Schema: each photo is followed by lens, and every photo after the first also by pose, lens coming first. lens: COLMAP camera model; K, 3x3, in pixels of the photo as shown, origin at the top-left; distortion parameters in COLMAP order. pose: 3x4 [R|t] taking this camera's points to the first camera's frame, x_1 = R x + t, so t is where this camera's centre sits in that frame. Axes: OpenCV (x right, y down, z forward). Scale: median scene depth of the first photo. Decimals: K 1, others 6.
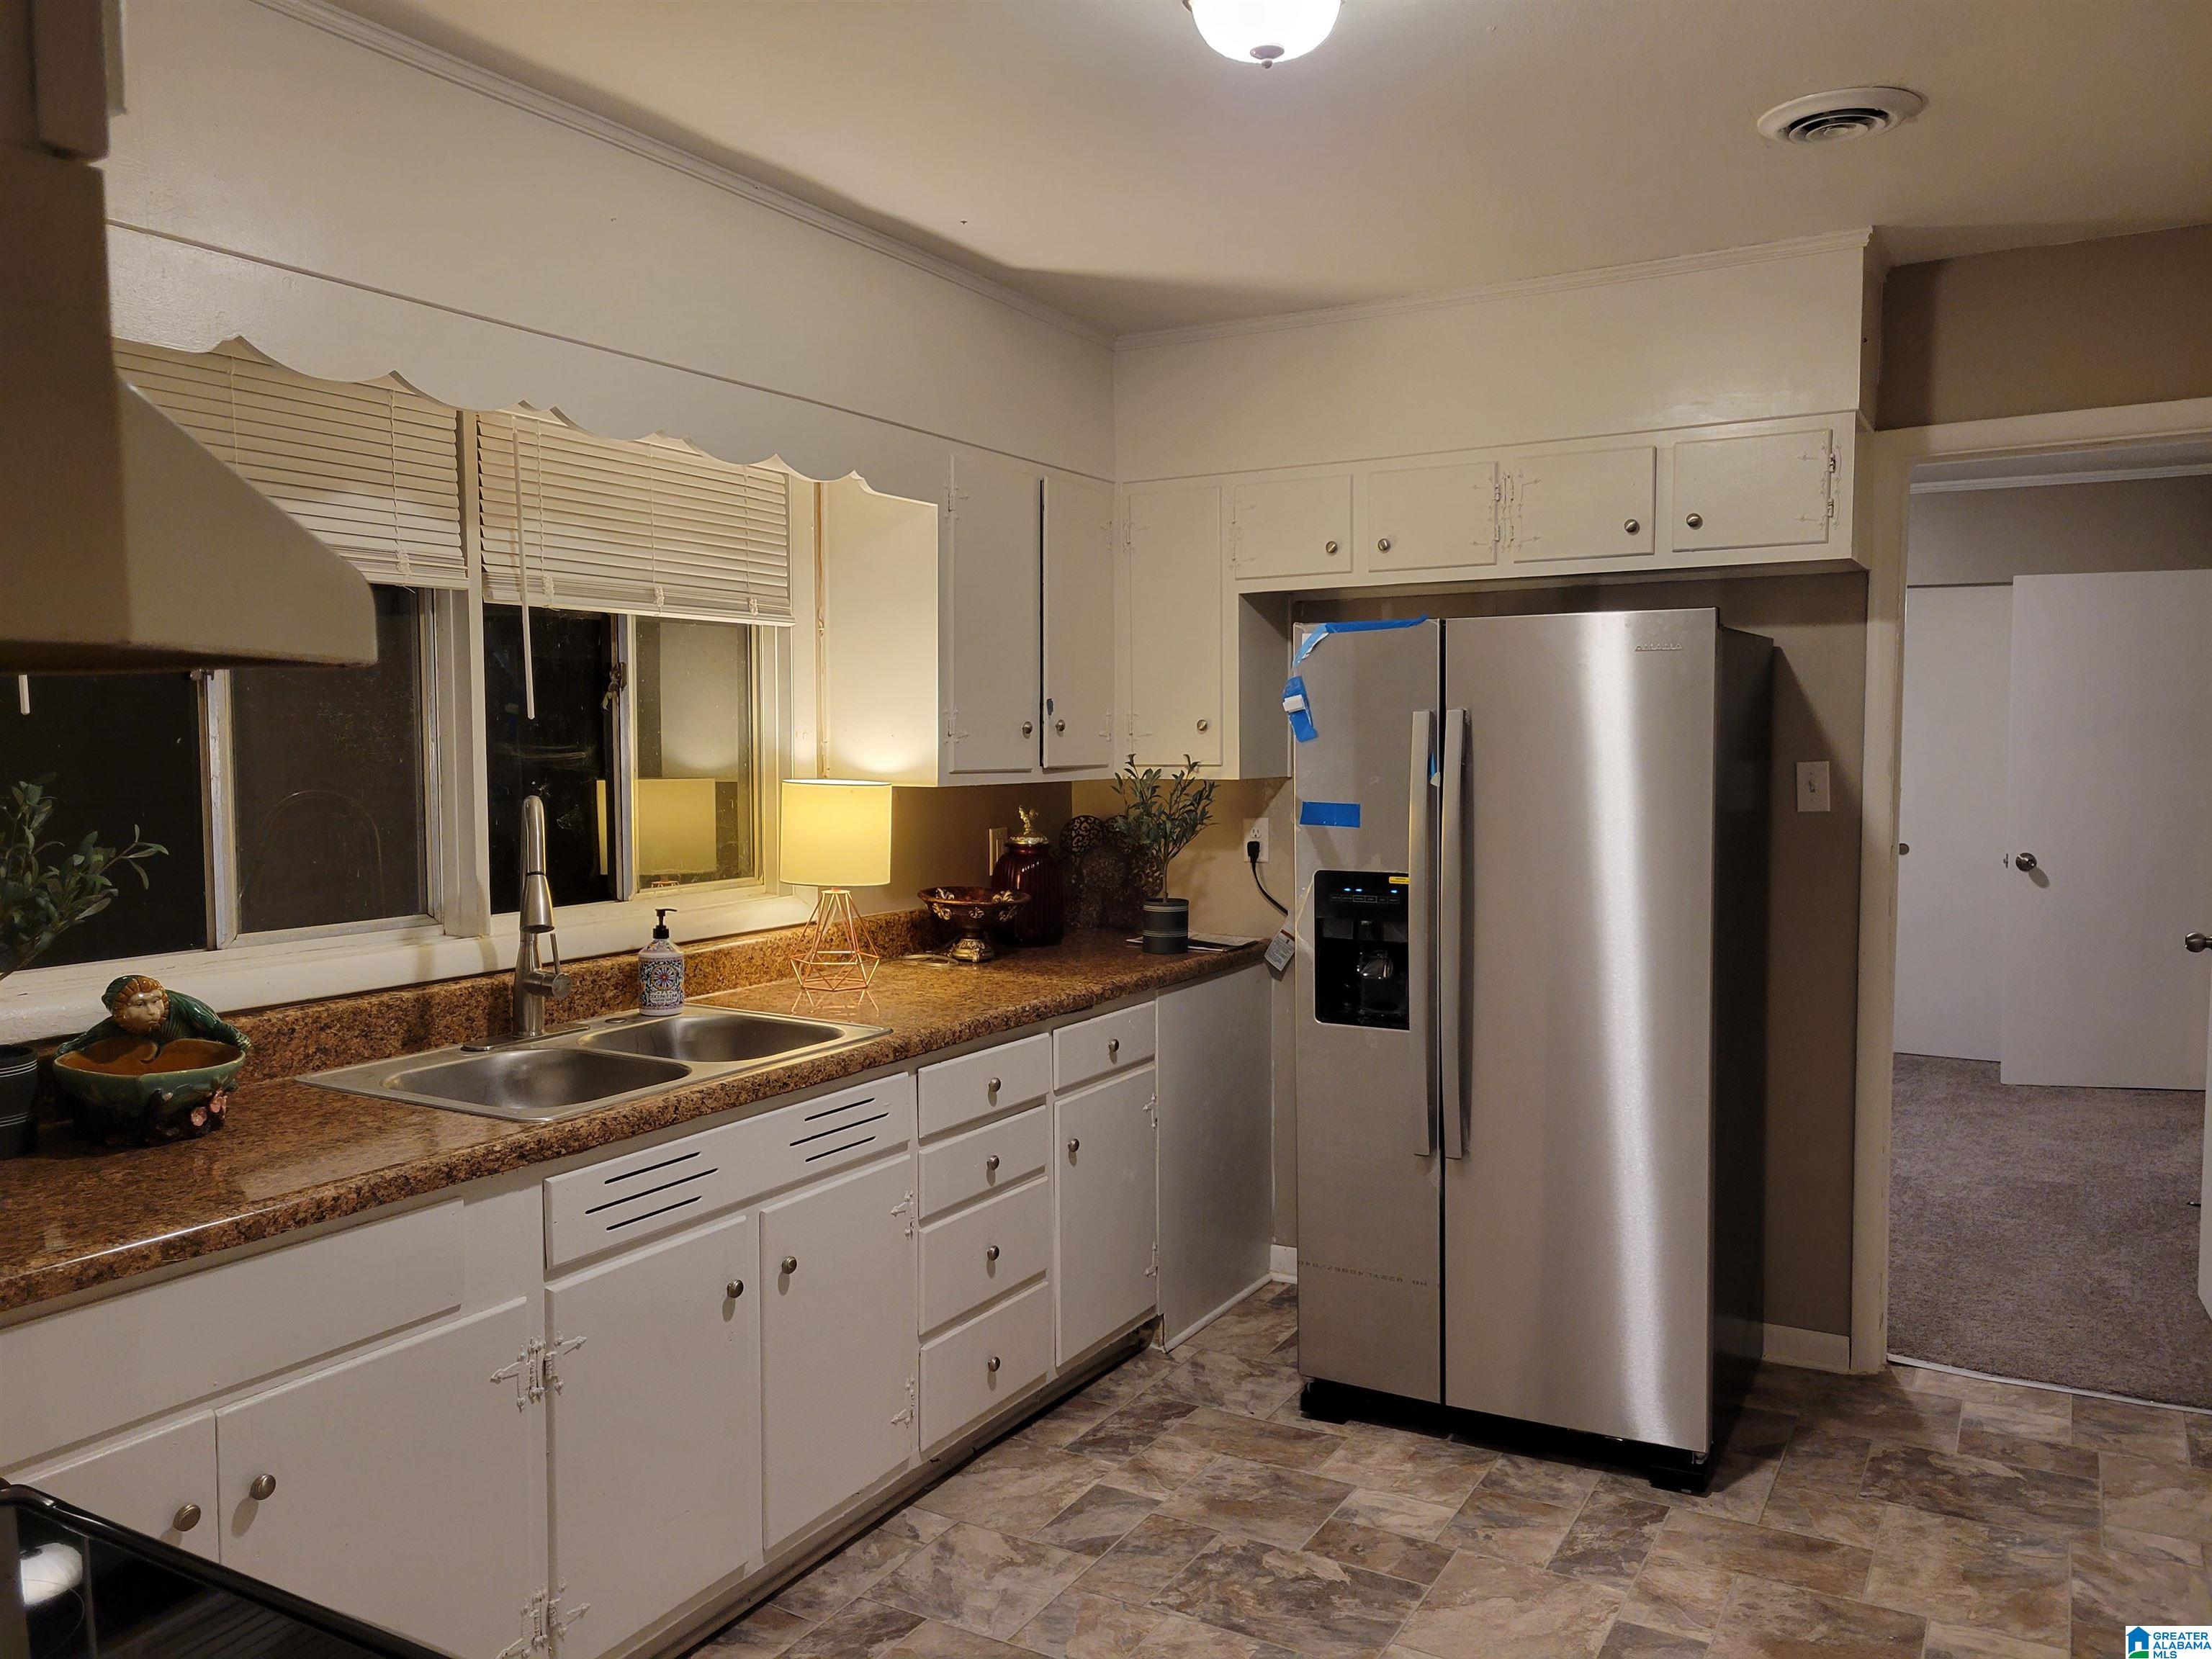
lens RADIAL K [[1645.4, 0, 1106.0], [0, 1645.4, 829.5], [0, 0, 1]] dist [0.054490, -0.029978]
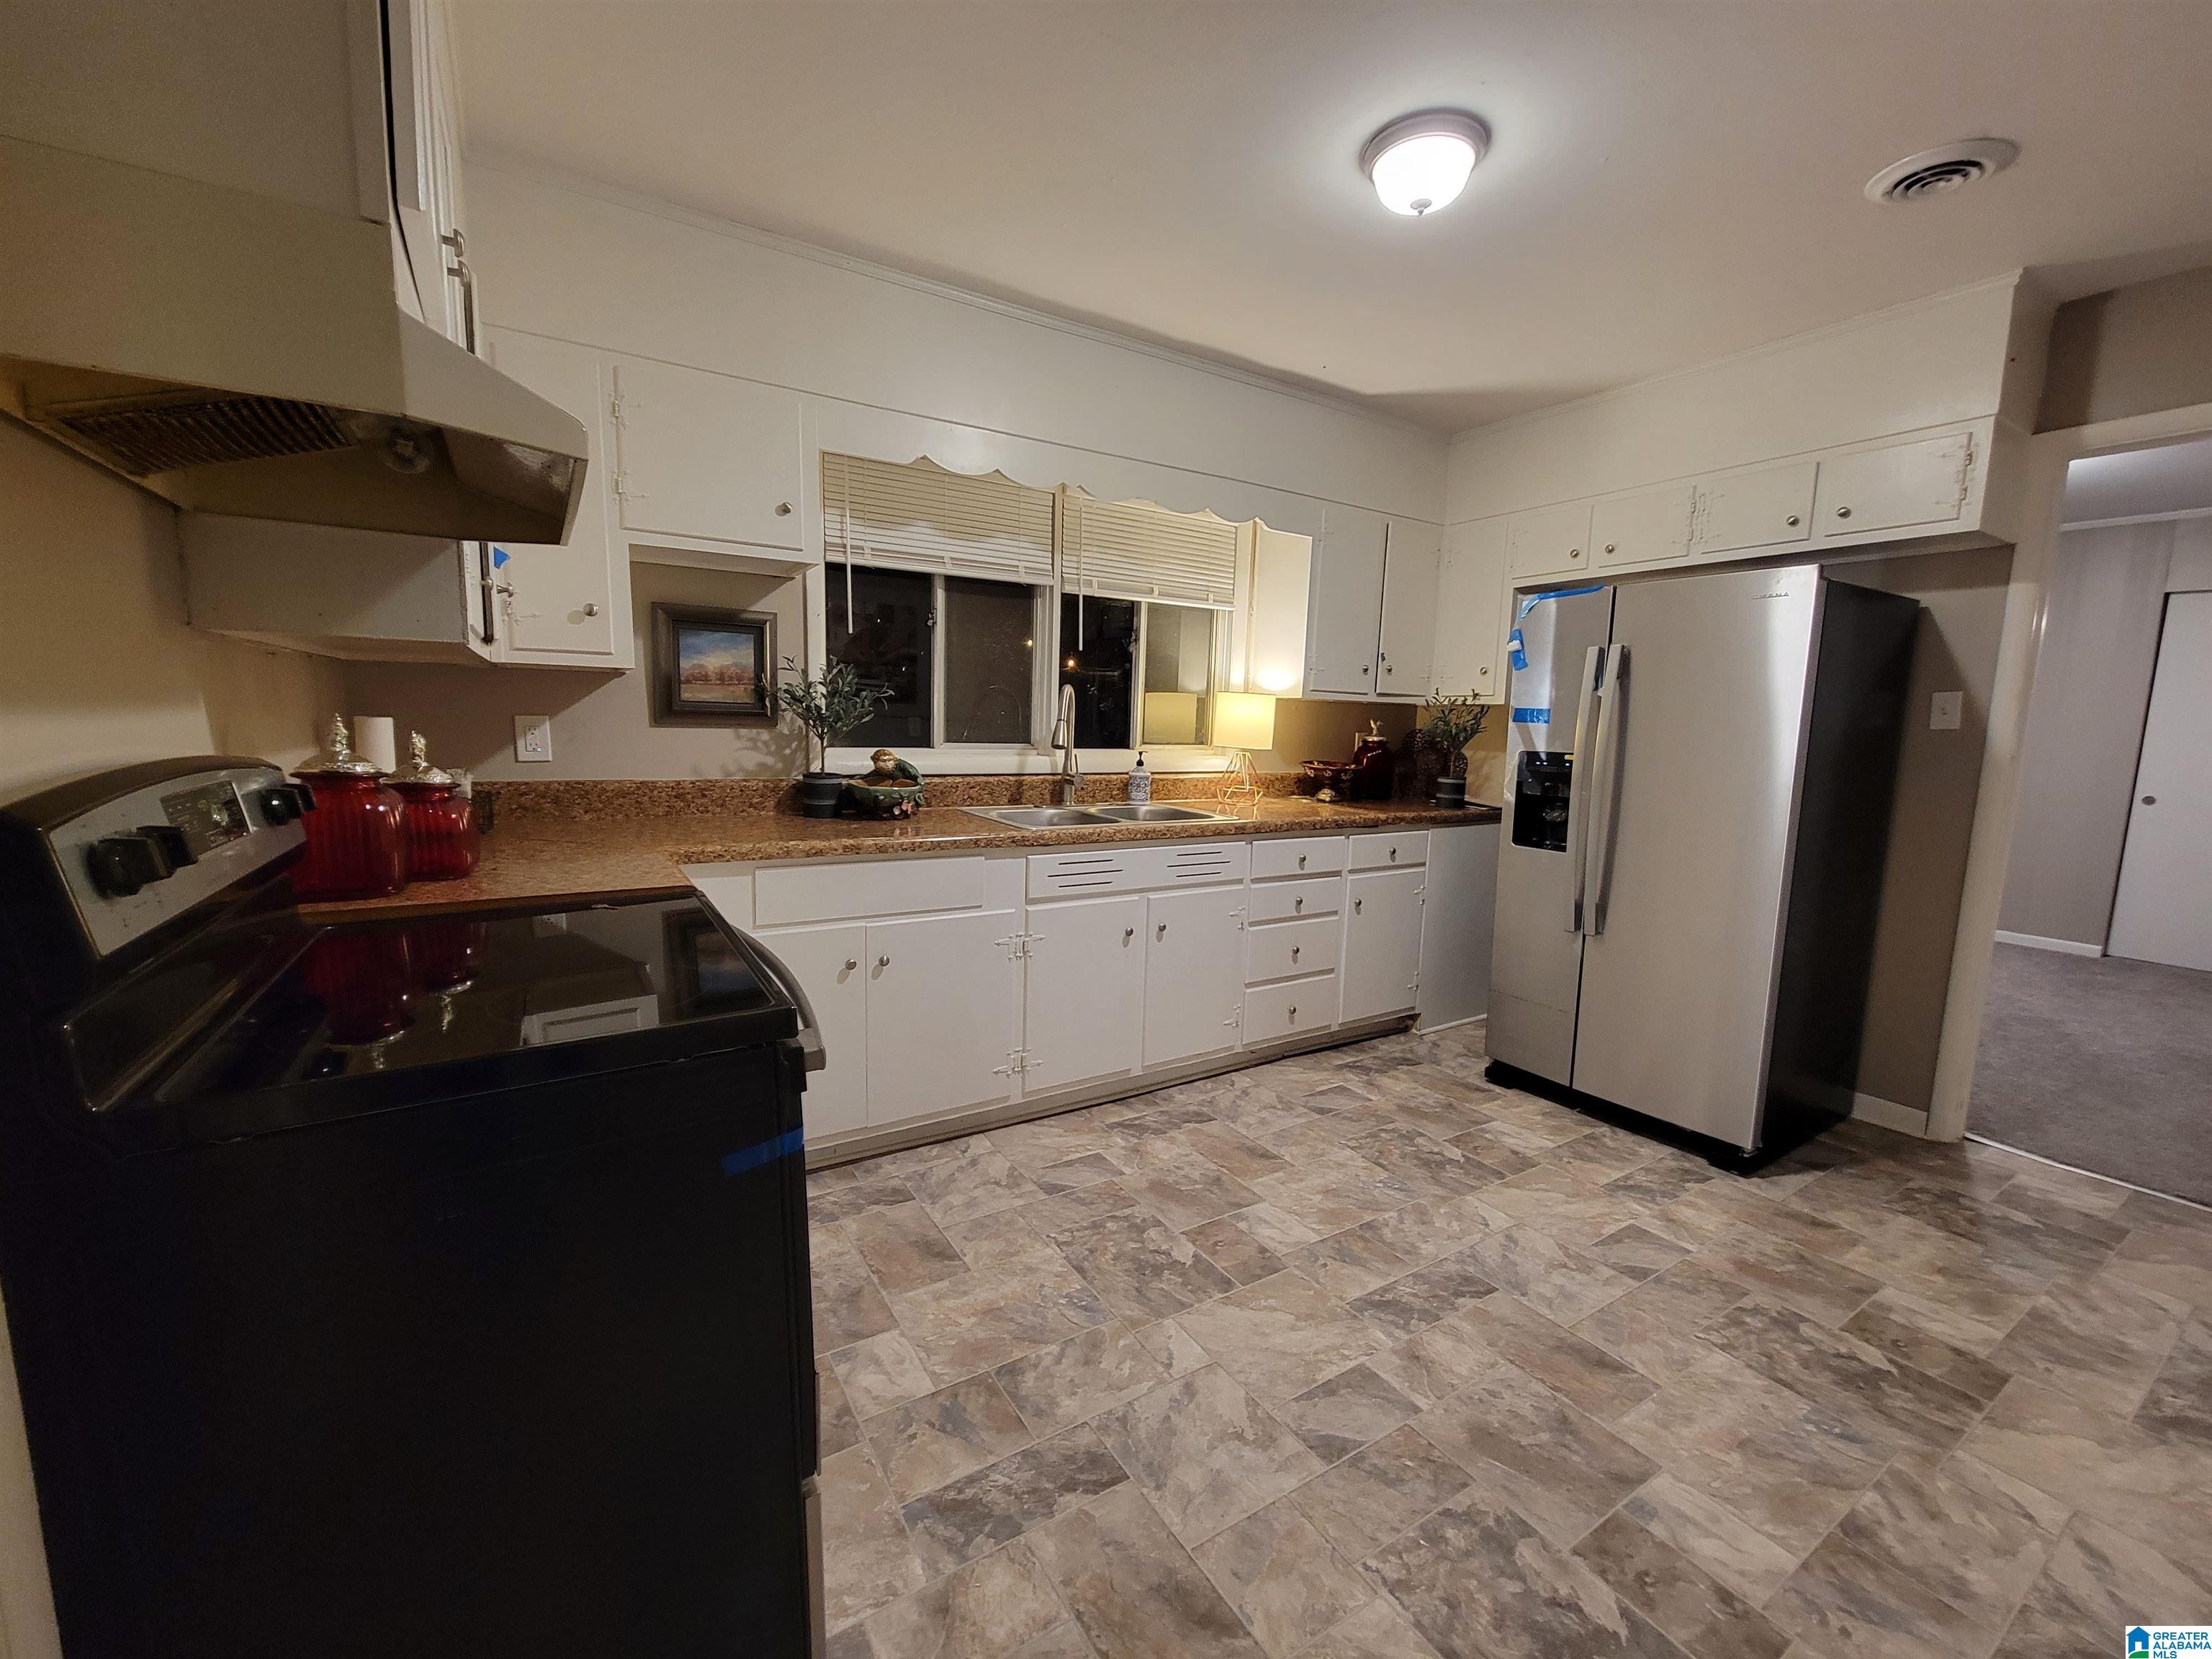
lens RADIAL K [[889.4, 0, 1106.0], [0, 889.4, 829.5], [0, 0, 1]] dist [-0.000414, -0.000555]
pose [[0.880741, 0.086733, -0.465589, 0.188465], [-0.058899, 0.995515, 0.074033, 0.062824], [0.469922, -0.037781, 0.881899, 0.043663]]
